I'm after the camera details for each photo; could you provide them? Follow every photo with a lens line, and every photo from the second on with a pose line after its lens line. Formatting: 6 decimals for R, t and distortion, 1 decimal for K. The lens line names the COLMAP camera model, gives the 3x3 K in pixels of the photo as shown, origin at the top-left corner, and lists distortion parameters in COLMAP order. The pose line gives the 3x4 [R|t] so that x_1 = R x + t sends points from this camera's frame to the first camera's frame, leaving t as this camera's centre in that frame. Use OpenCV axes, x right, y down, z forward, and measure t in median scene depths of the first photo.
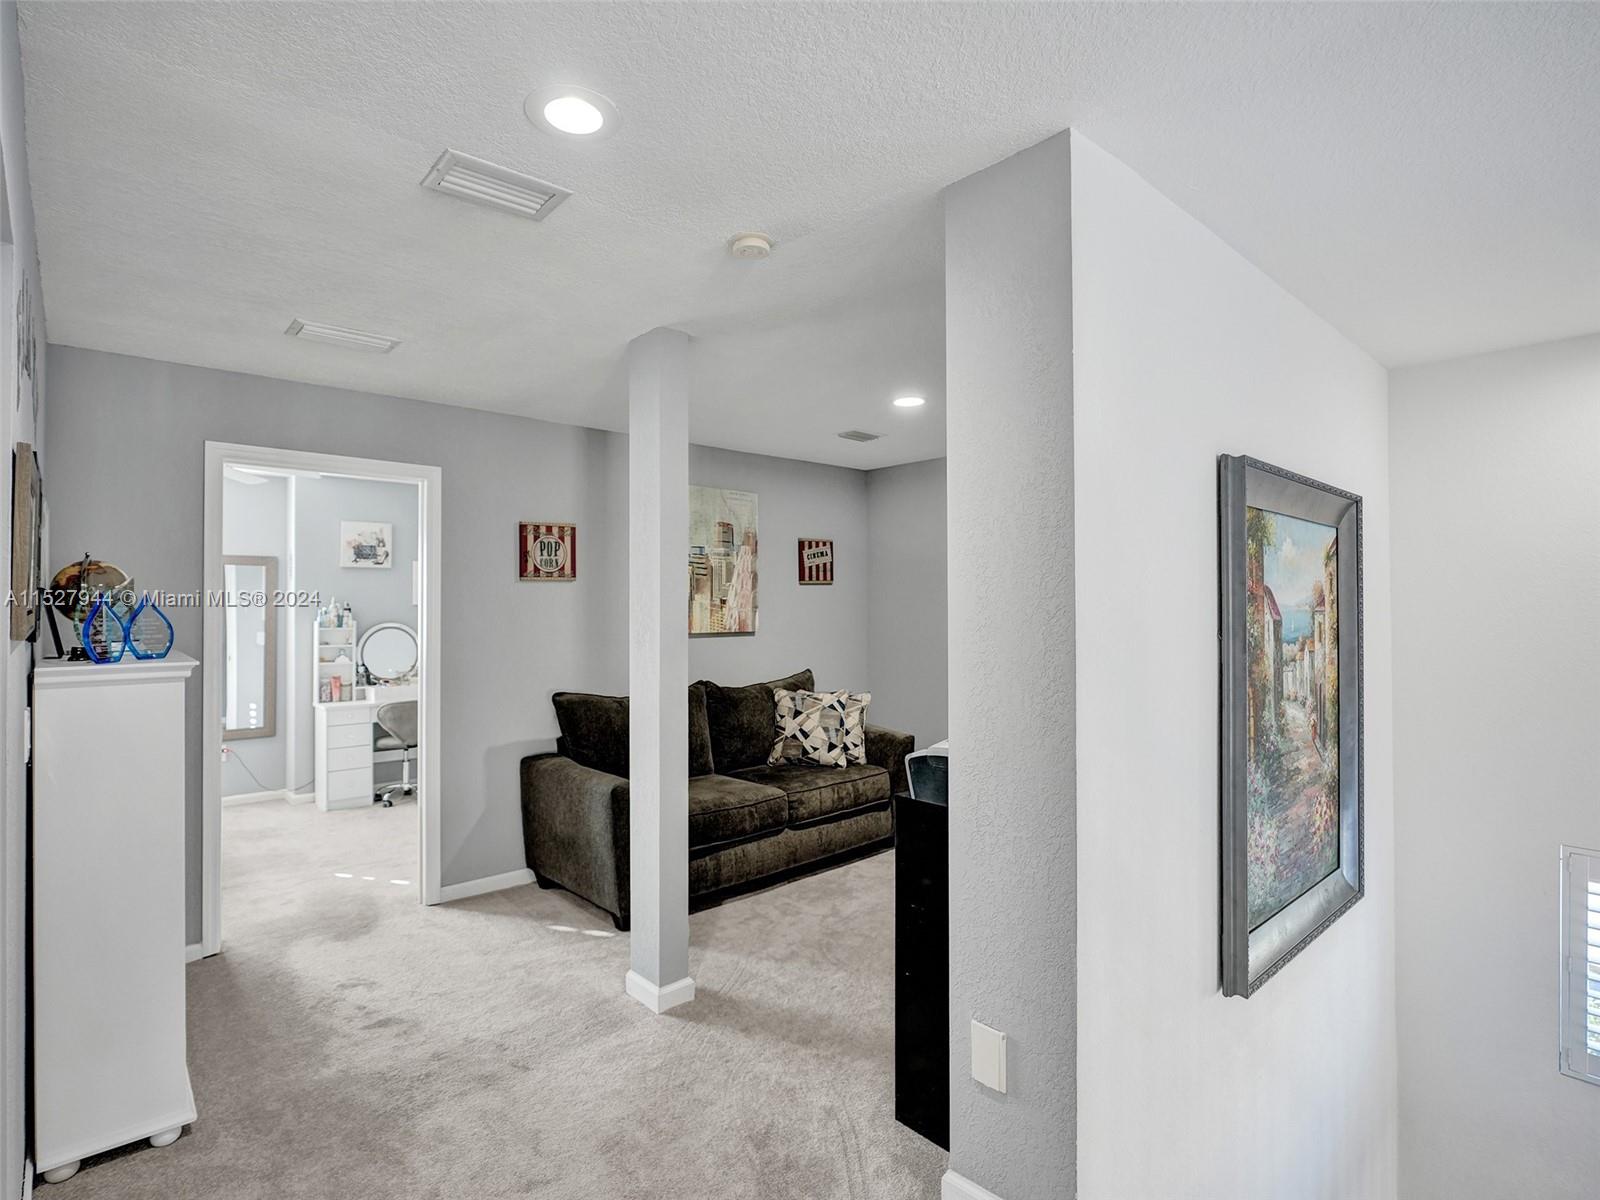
lens RADIAL K [[825.4, 0, 795.0], [0, 825.4, 603.3], [0, 0, 1]] dist [-0.044772, 0.025037]
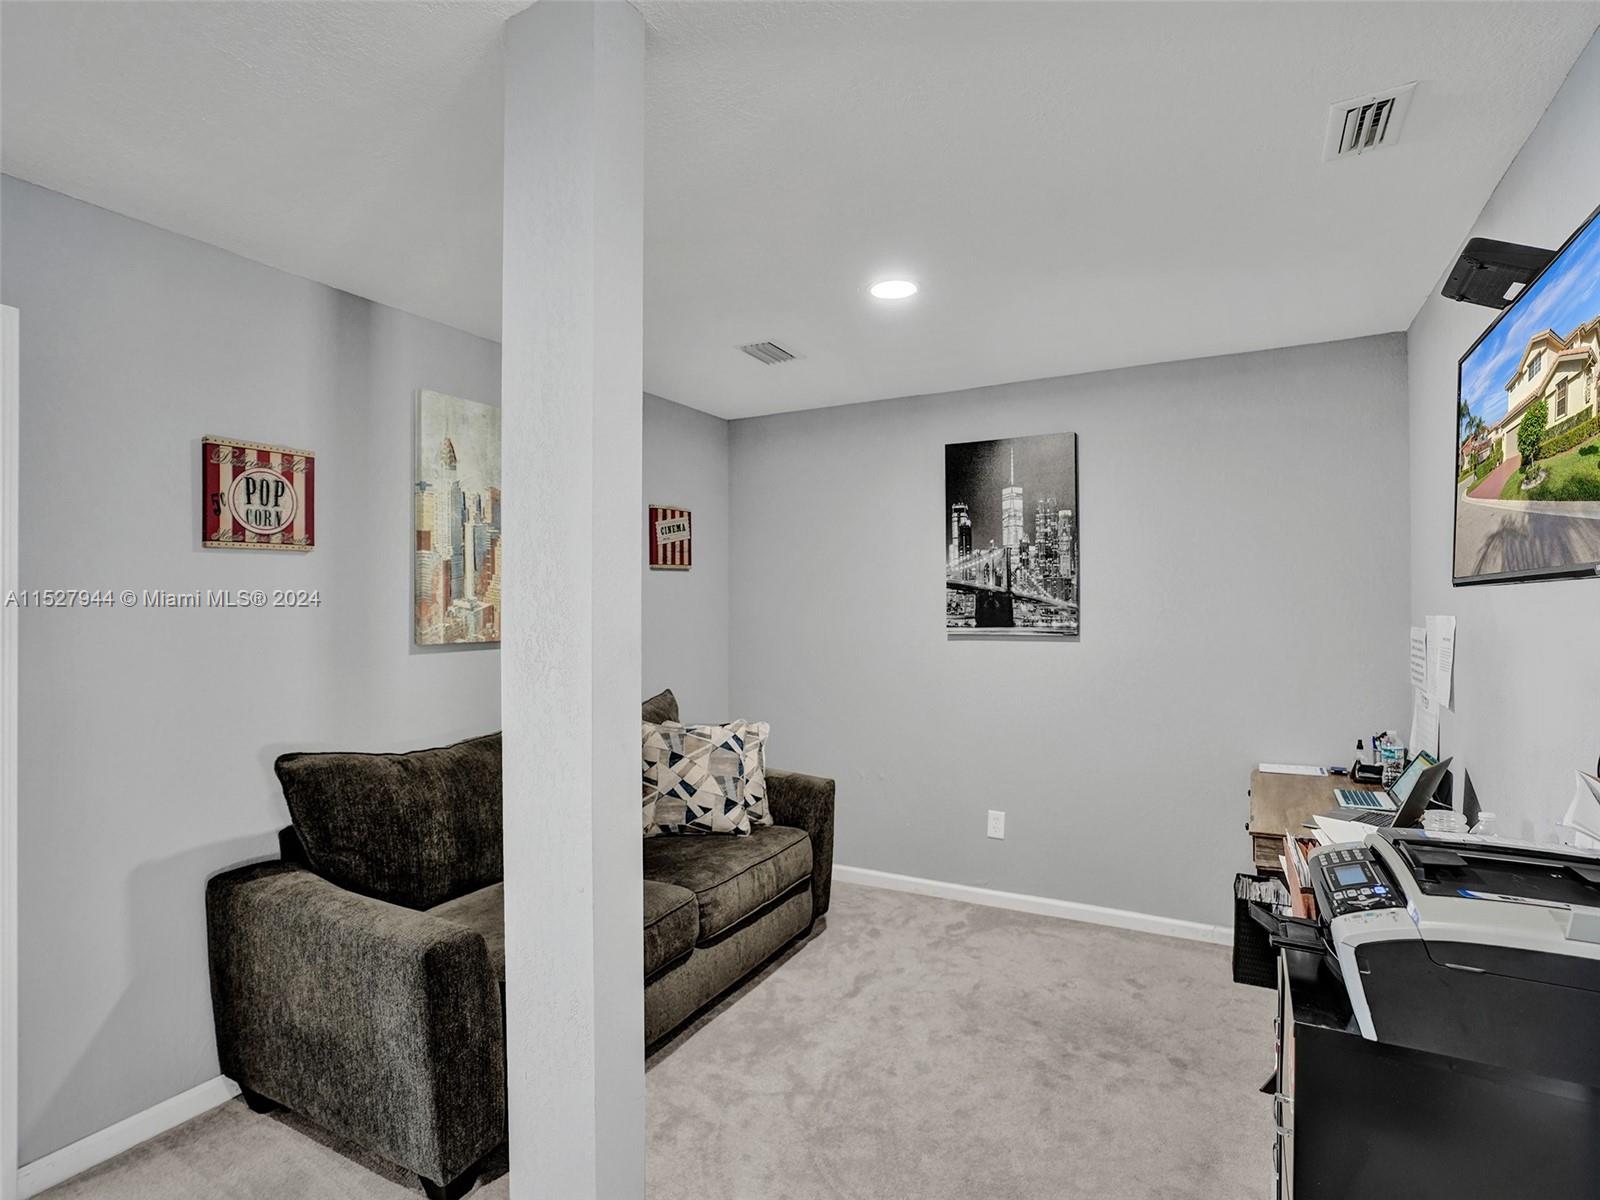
lens RADIAL K [[824.8, 0, 798.1], [0, 824.8, 608.5], [0, 0, 1]] dist [-0.065744, 0.028348]
pose [[0.941268, 0.002519, 0.337650, -0.141261], [-0.005341, 0.999958, 0.007429, 0.005978], [-0.337617, -0.008796, 0.941242, 0.363101]]
